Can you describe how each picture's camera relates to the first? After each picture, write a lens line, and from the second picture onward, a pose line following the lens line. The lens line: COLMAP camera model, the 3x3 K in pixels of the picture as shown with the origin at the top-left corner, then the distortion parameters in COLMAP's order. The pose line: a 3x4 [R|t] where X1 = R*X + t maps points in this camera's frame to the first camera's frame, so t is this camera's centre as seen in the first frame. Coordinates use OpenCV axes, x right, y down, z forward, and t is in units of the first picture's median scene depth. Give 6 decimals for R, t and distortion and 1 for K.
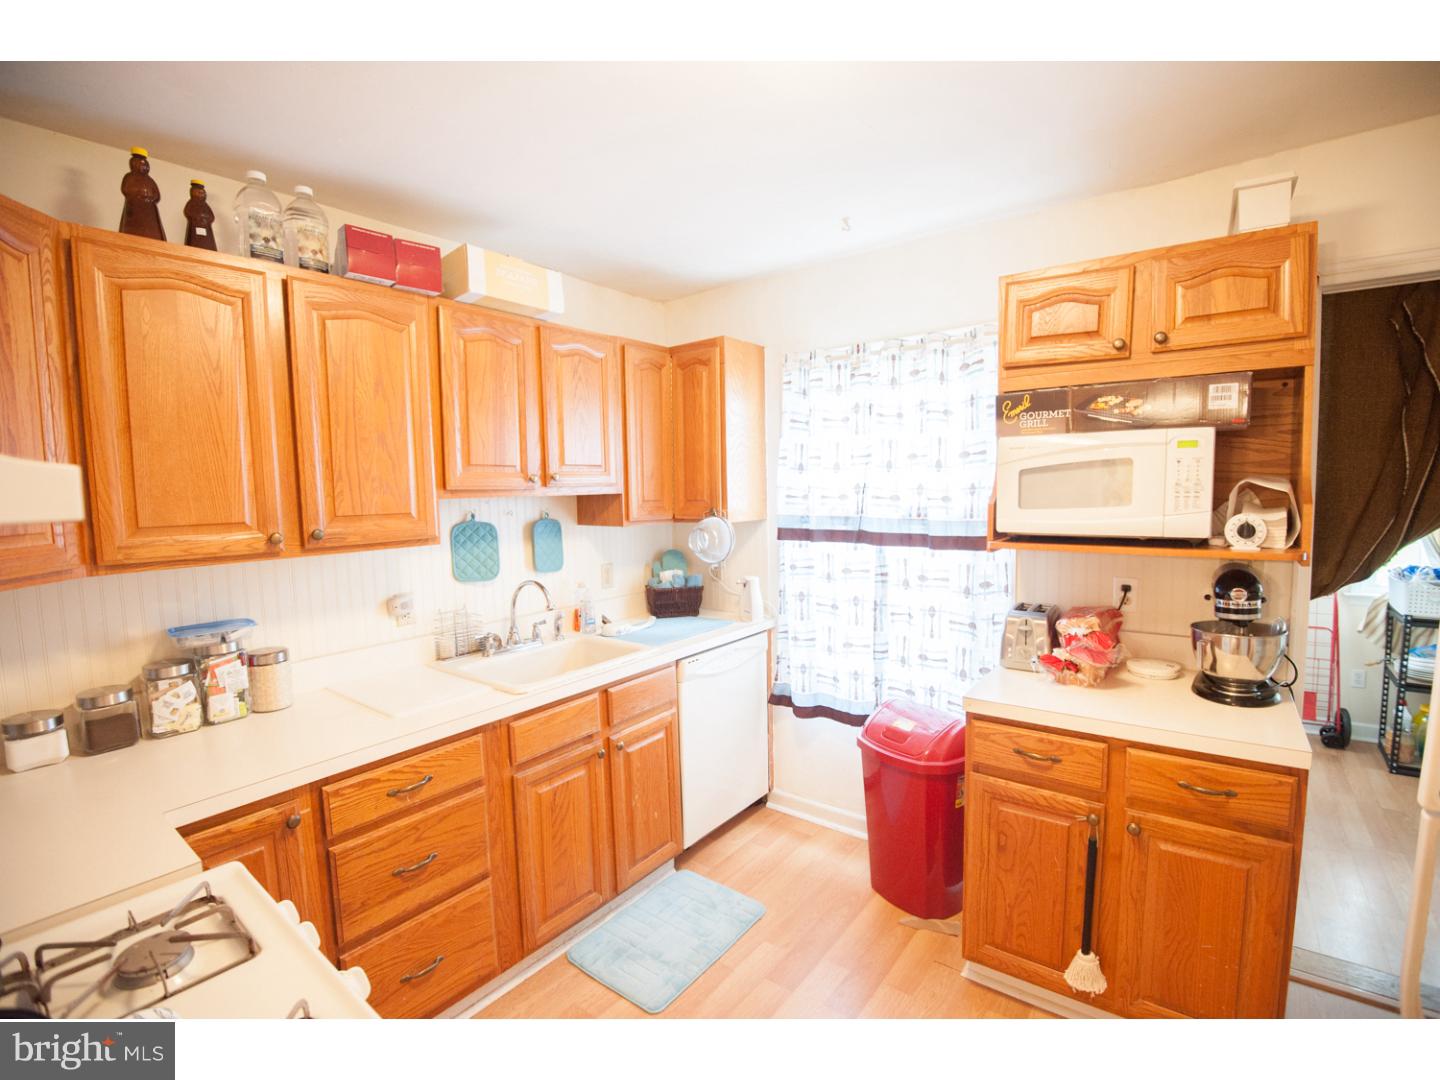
lens RADIAL K [[669.8, 0, 720.0], [0, 669.8, 540.0], [0, 0, 1]] dist [0.000758, -0.023234]
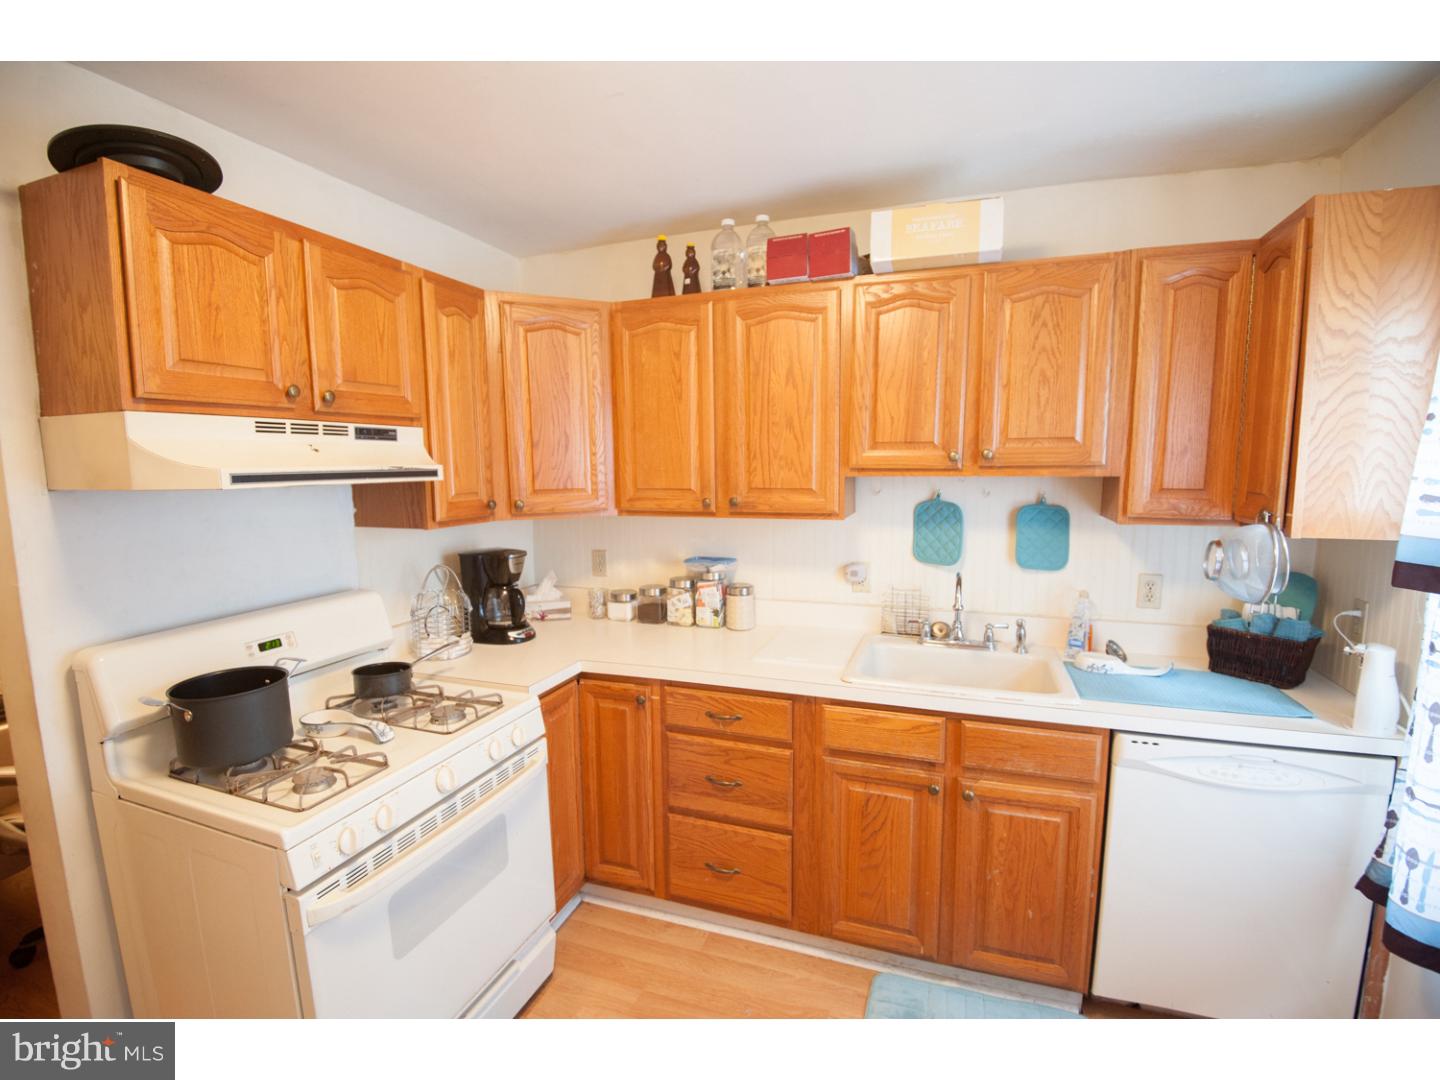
lens RADIAL K [[669.8, 0, 720.0], [0, 669.8, 540.0], [0, 0, 1]] dist [0.000758, -0.023234]
pose [[0.293865, 0.132669, -0.946595, 0.561044], [-0.073960, 0.990508, 0.115863, -0.075371], [0.952981, 0.035962, 0.300888, 0.548440]]
